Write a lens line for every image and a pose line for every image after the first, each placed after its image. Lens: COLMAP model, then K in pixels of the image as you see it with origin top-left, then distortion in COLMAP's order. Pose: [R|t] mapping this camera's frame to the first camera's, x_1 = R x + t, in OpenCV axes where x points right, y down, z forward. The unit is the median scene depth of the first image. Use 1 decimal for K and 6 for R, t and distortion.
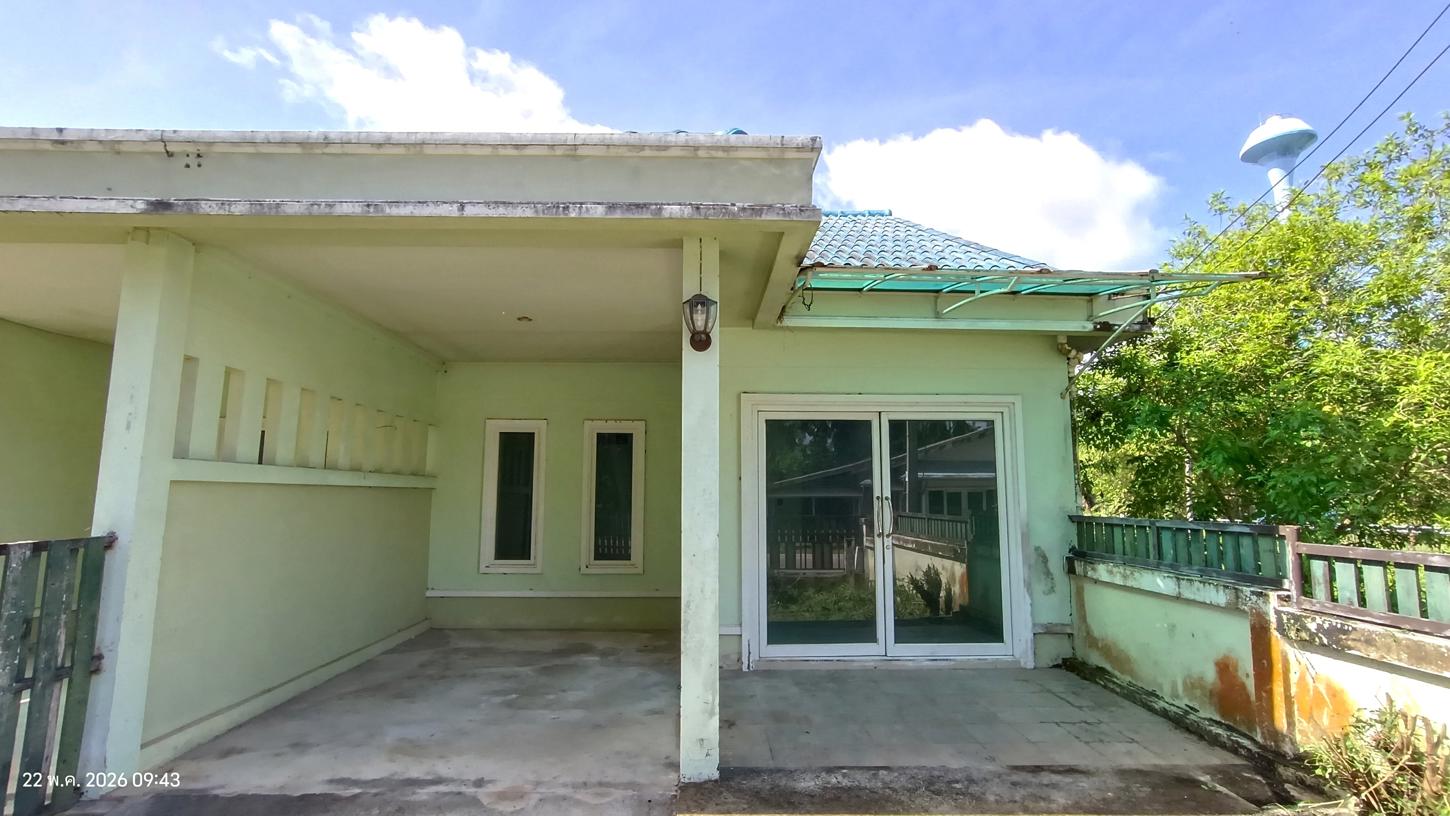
lens RADIAL K [[665.5, 0, 726.0], [0, 665.5, 398.6], [0, 0, 1]] dist [-0.011364, 0.003236]
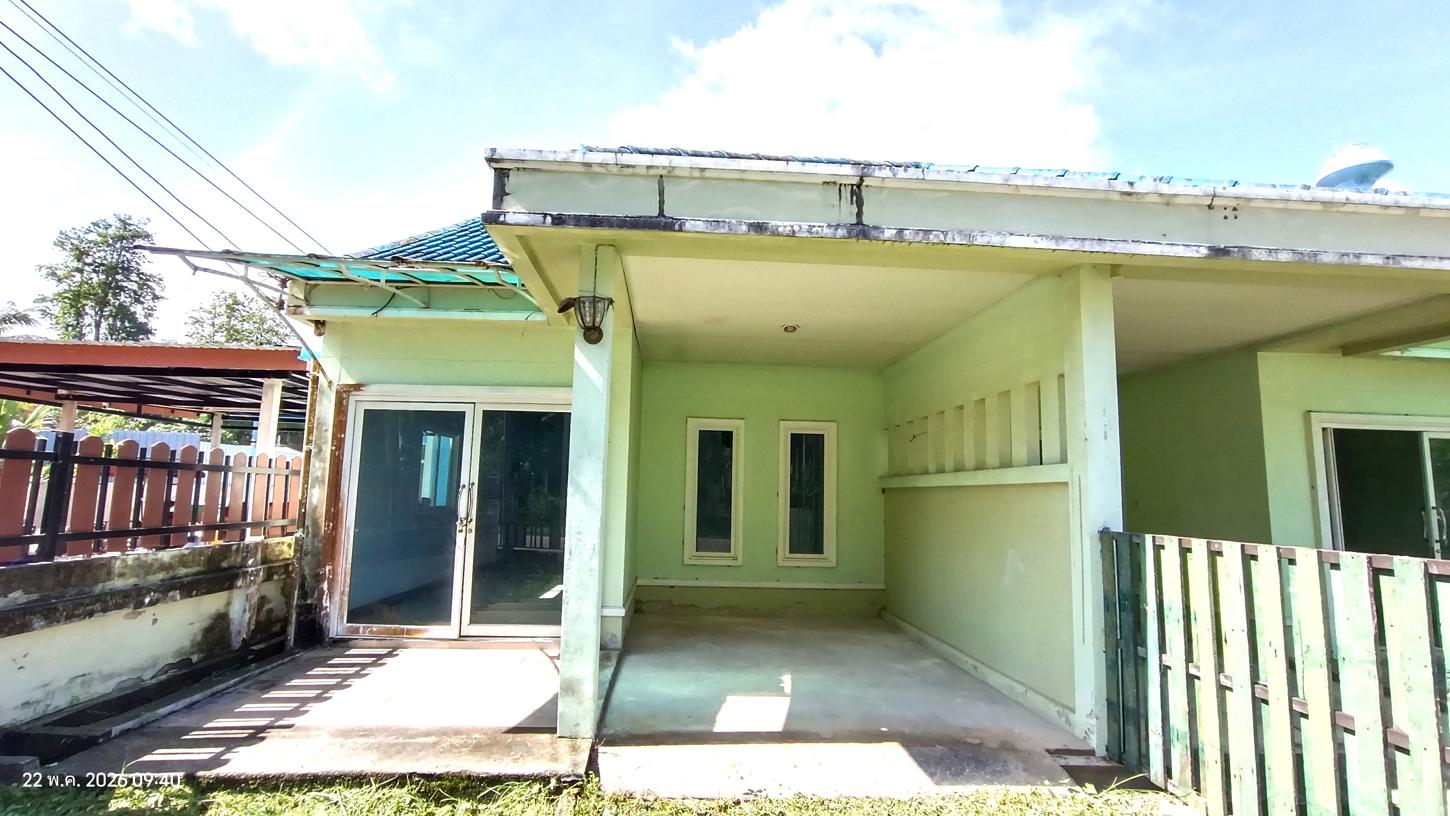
lens RADIAL K [[665.5, 0, 718.4], [0, 665.5, 416.2], [0, 0, 1]] dist [-0.011364, 0.003236]
pose [[0.997921, 0.014373, 0.062831, -1.324578], [-0.016308, 0.999405, 0.030389, -0.012982], [-0.062357, -0.031350, 0.997561, -0.100345]]
